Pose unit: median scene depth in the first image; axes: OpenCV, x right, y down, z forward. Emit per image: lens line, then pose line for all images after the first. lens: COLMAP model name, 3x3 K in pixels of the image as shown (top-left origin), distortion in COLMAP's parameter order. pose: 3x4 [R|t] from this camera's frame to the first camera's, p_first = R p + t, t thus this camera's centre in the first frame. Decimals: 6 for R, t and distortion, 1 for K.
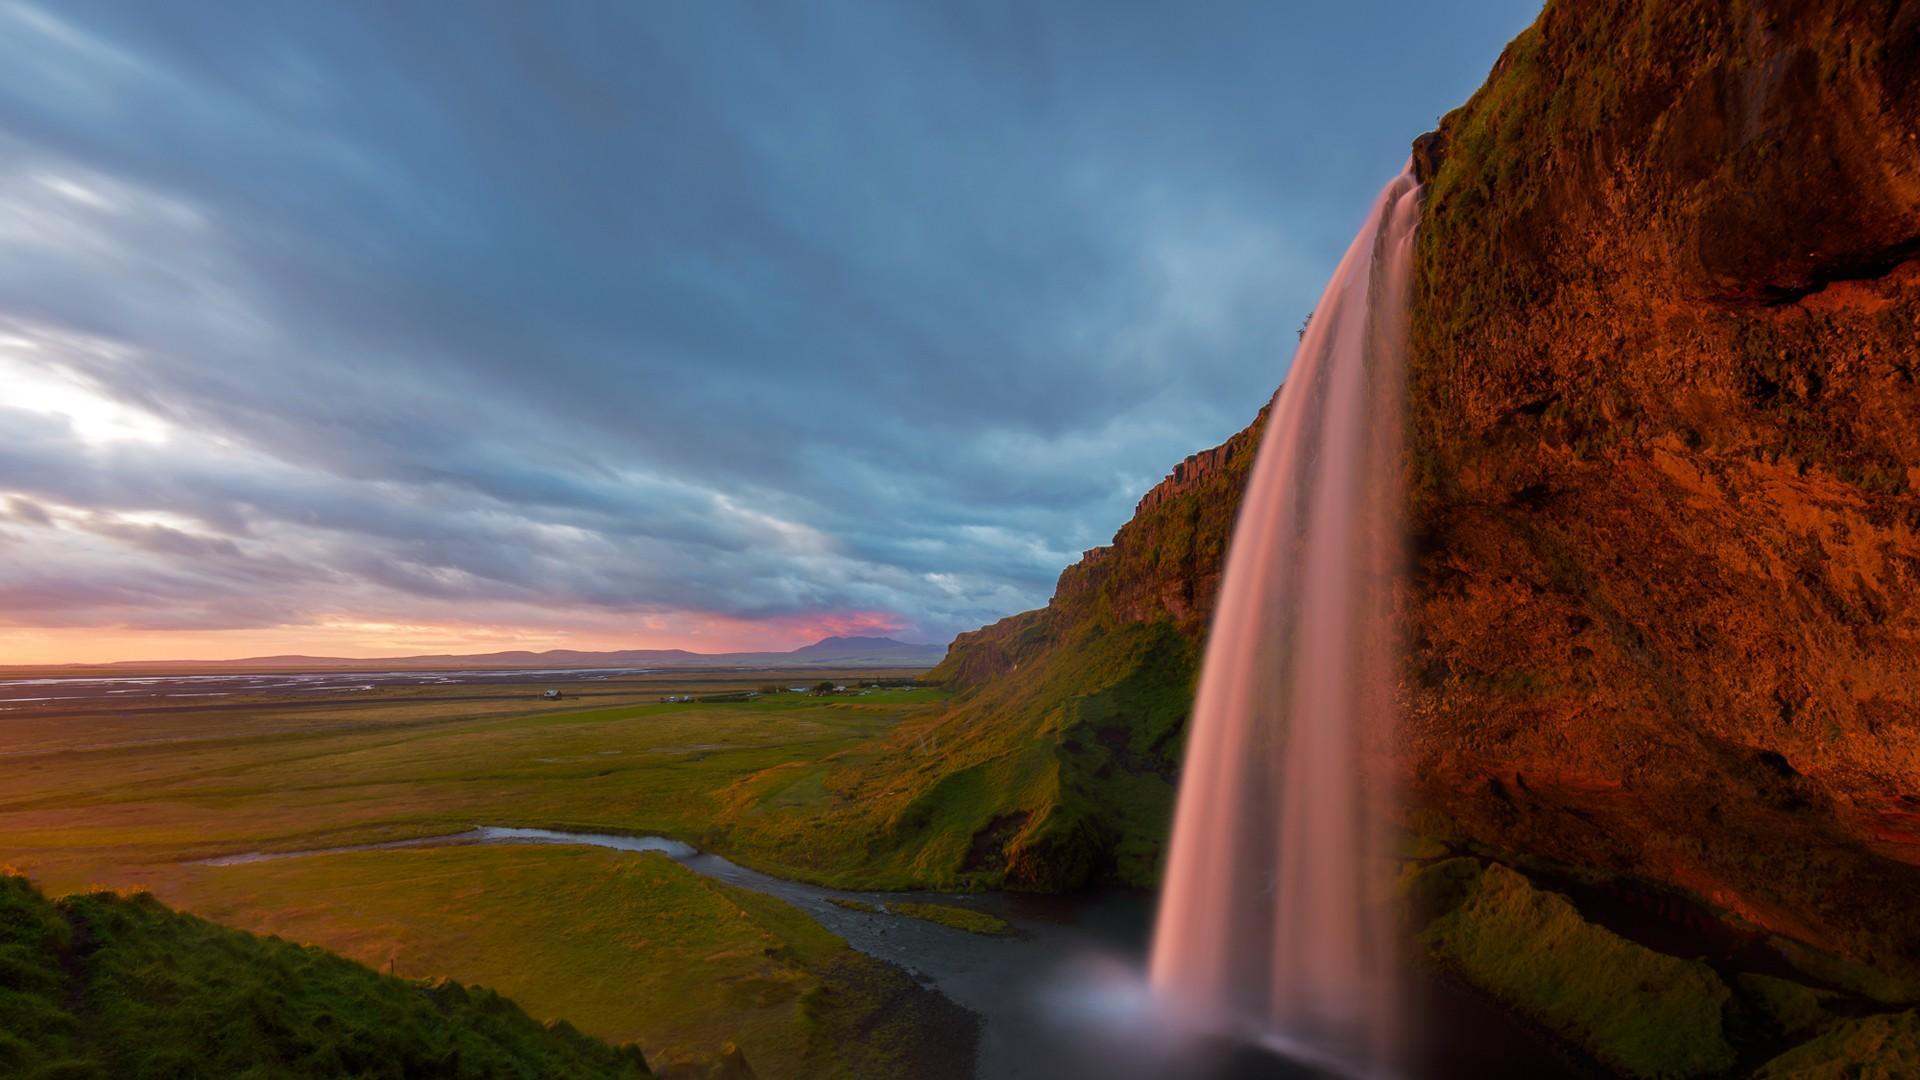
lens RADIAL K [[899.1, 0, 946.3], [0, 899.1, 673.4], [0, 0, 1]] dist [0.027235, -0.021884]
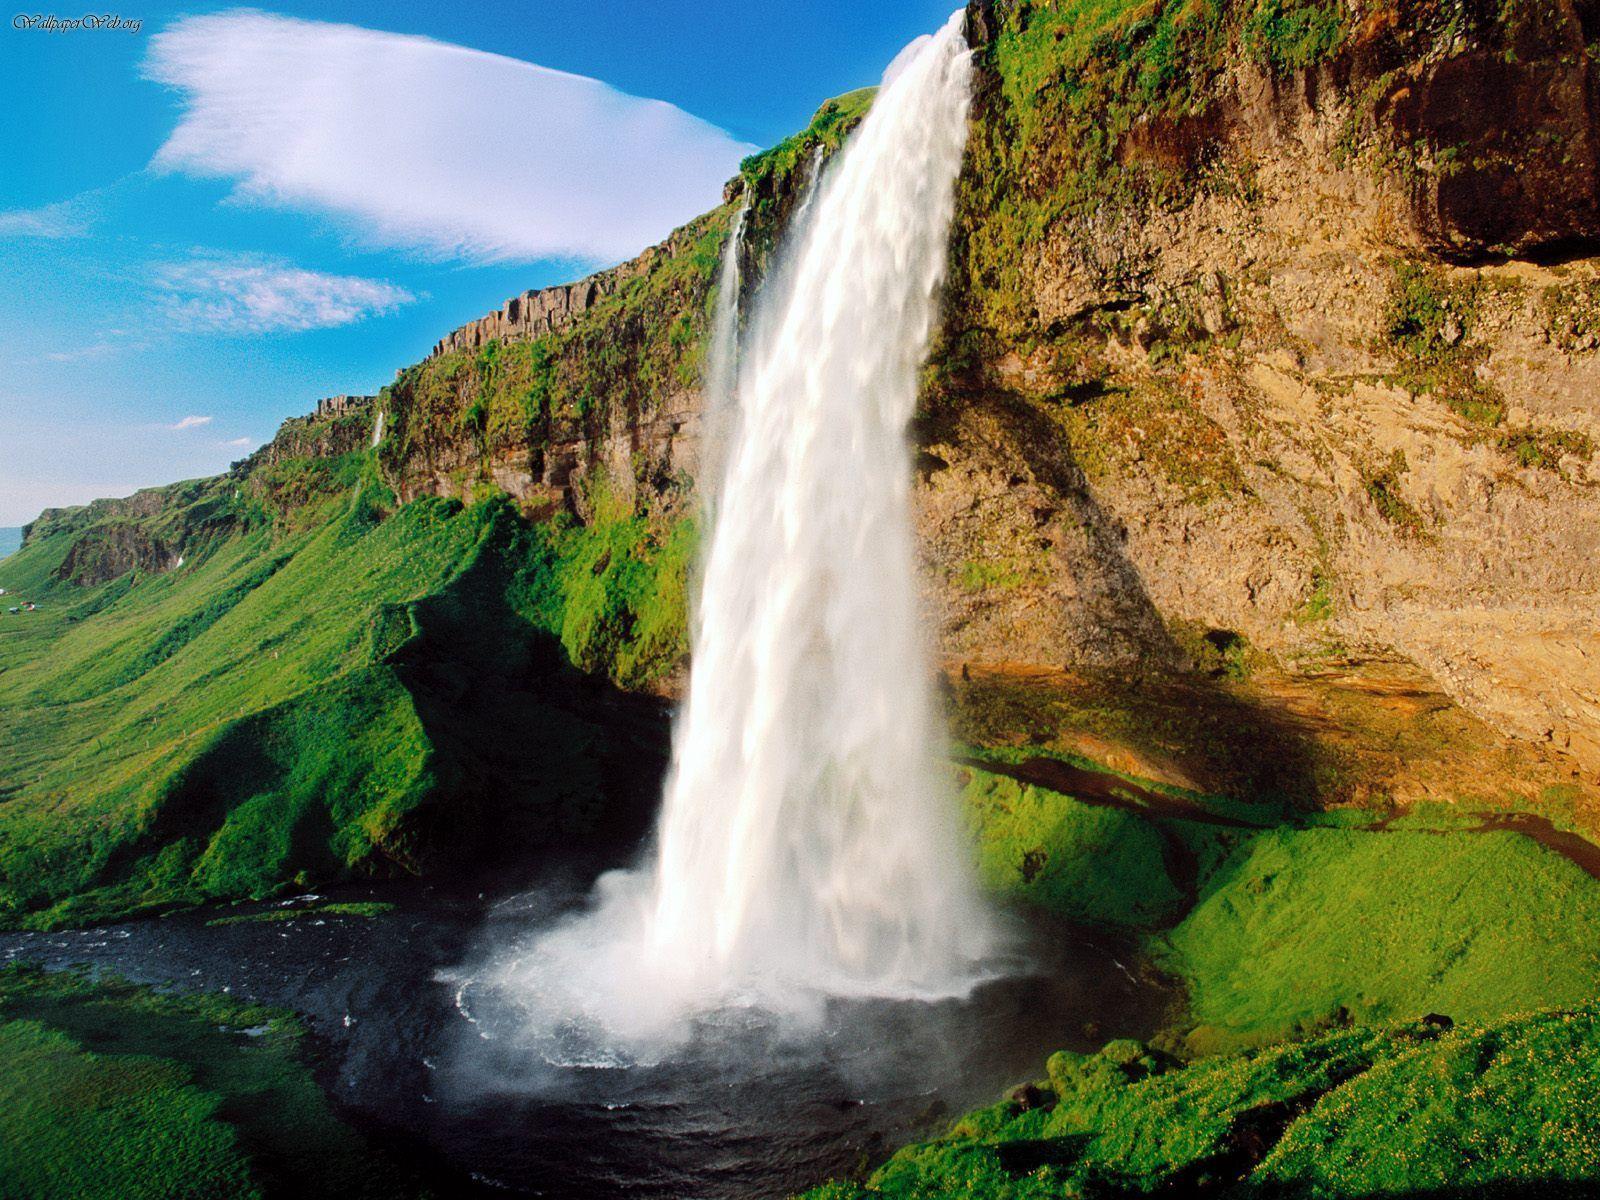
lens RADIAL K [[1096.9, 0, 900.7], [0, 1096.9, 584.8], [0, 0, 1]] dist [-0.078316, 0.040992]
pose [[0.748291, -0.025653, 0.662874, -0.229868], [0.013001, 0.999627, 0.024010, -0.007896], [-0.663243, -0.009348, 0.748346, 0.157925]]
